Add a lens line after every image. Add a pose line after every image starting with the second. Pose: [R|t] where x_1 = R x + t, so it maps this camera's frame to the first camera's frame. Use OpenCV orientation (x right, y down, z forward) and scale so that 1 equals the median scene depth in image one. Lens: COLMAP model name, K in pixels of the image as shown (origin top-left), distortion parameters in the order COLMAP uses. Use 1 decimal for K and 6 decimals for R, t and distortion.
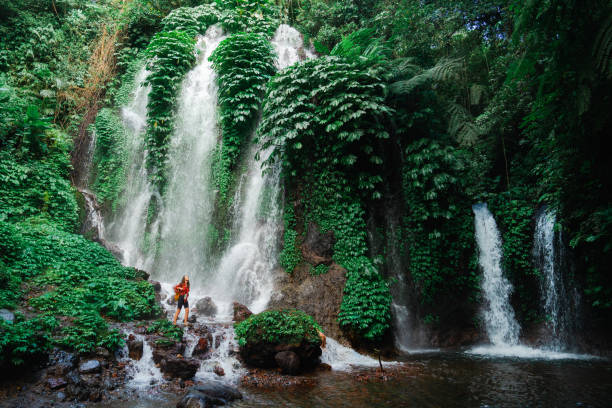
lens RADIAL K [[412.3, 0, 307.5], [0, 412.3, 206.3], [0, 0, 1]] dist [-0.010979, 0.003372]
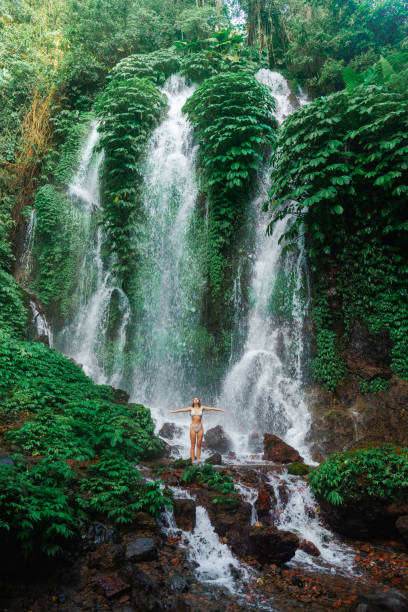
lens RADIAL K [[492.1, 0, 204.5], [0, 492.1, 307.2], [0, 0, 1]] dist [-0.003255, 0.002506]
pose [[0.996055, -0.026408, -0.084719, -0.170042], [0.025172, 0.999561, -0.015622, 0.025708], [0.085095, 0.013428, 0.996282, 0.136395]]
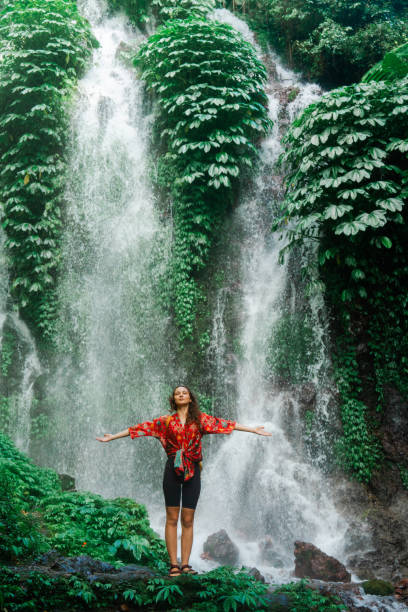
lens RADIAL K [[778.1, 0, 206.0], [0, 778.1, 308.0], [0, 0, 1]] dist [0.018427, -0.000848]
pose [[0.983553, 0.046144, 0.174627, -0.394802], [-0.036907, 0.997761, -0.055779, 0.003071], [-0.176810, 0.048417, 0.983054, 0.048627]]
